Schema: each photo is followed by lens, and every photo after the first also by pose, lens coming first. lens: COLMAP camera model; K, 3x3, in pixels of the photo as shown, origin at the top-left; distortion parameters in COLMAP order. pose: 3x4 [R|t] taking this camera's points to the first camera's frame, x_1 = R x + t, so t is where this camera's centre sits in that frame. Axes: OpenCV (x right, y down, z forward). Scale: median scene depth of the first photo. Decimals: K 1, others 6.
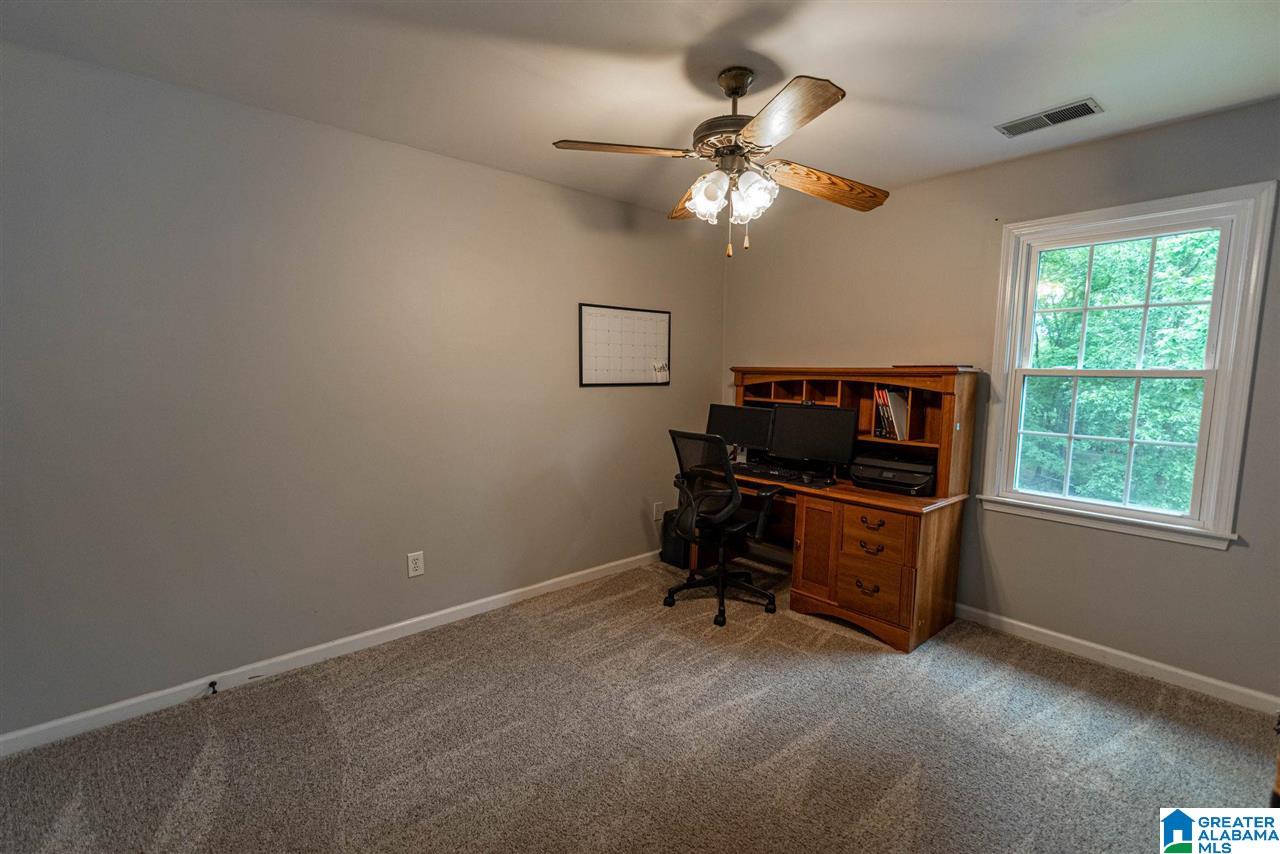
lens RADIAL K [[598.0, 0, 640.0], [0, 598.0, 427.0], [0, 0, 1]] dist [0.002104, 0.000147]
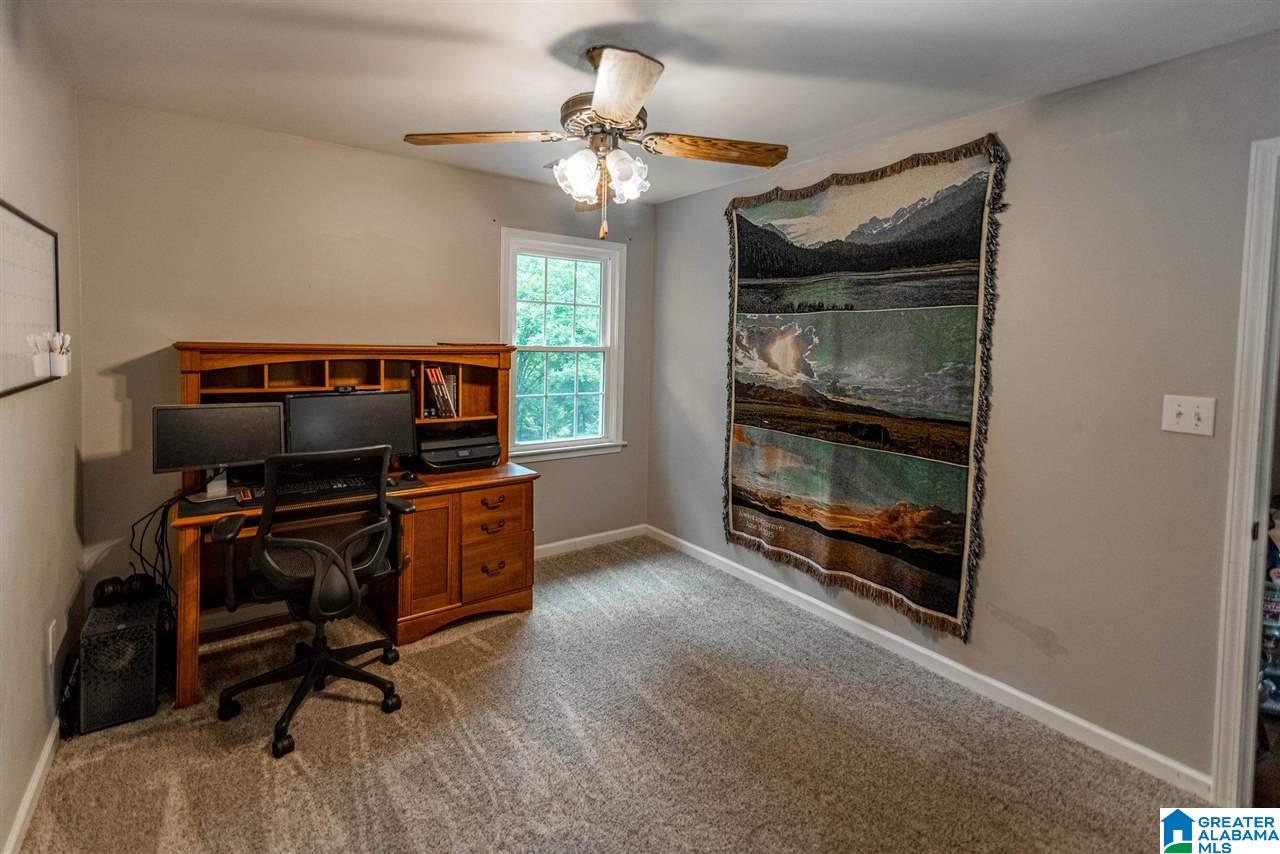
lens RADIAL K [[594.4, 0, 640.9], [0, 594.4, 357.9], [0, 0, 1]] dist [0.003316, 0.000234]
pose [[0.060545, -0.038175, 0.997435, -0.565164], [0.078090, 0.996387, 0.033395, -0.091220], [-0.995106, 0.075868, 0.063307, 0.659045]]
